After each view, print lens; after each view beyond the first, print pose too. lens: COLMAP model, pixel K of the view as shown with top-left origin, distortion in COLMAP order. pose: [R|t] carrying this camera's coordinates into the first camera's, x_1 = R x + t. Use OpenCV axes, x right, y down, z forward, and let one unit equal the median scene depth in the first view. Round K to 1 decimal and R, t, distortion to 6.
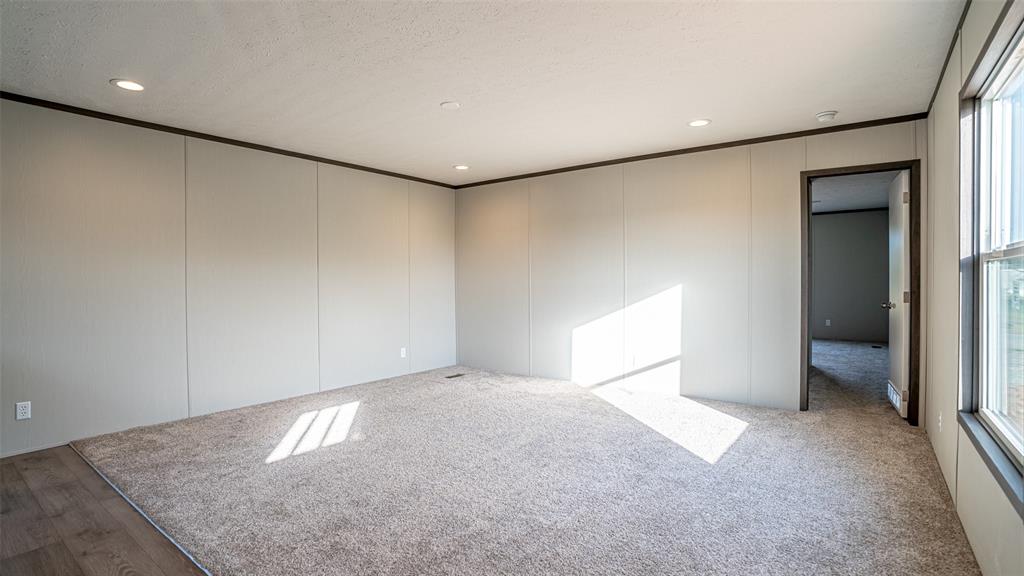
lens RADIAL K [[482.8, 0, 514.9], [0, 482.8, 283.6], [0, 0, 1]] dist [-0.071316, 0.028802]
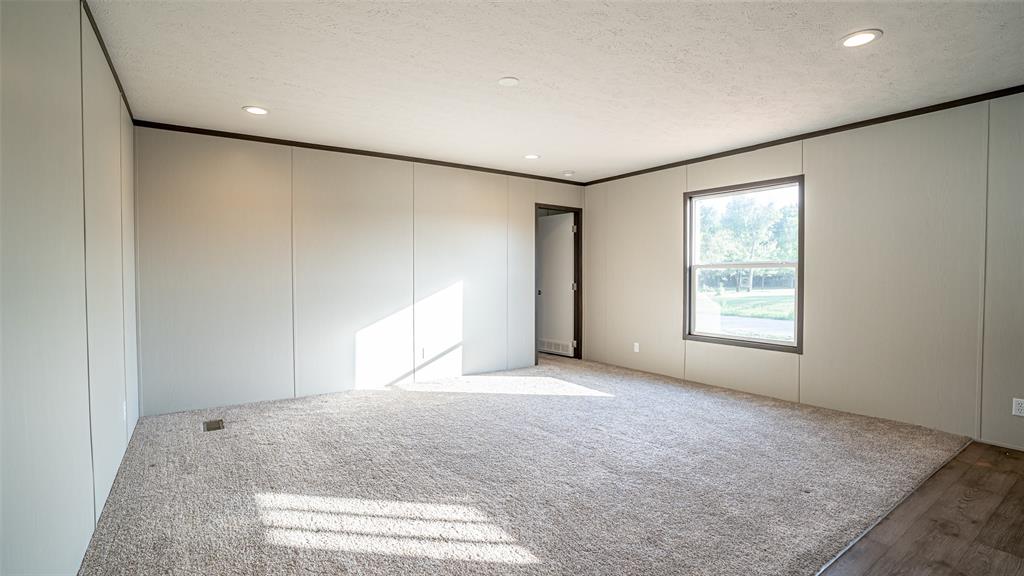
lens RADIAL K [[470.9, 0, 511.0], [0, 470.9, 287.4], [0, 0, 1]] dist [-0.068941, 0.026069]
pose [[0.319596, -0.019406, 0.947355, -0.819800], [0.008212, 0.999809, 0.017710, -0.001162], [-0.947518, 0.002119, 0.319694, 0.609711]]
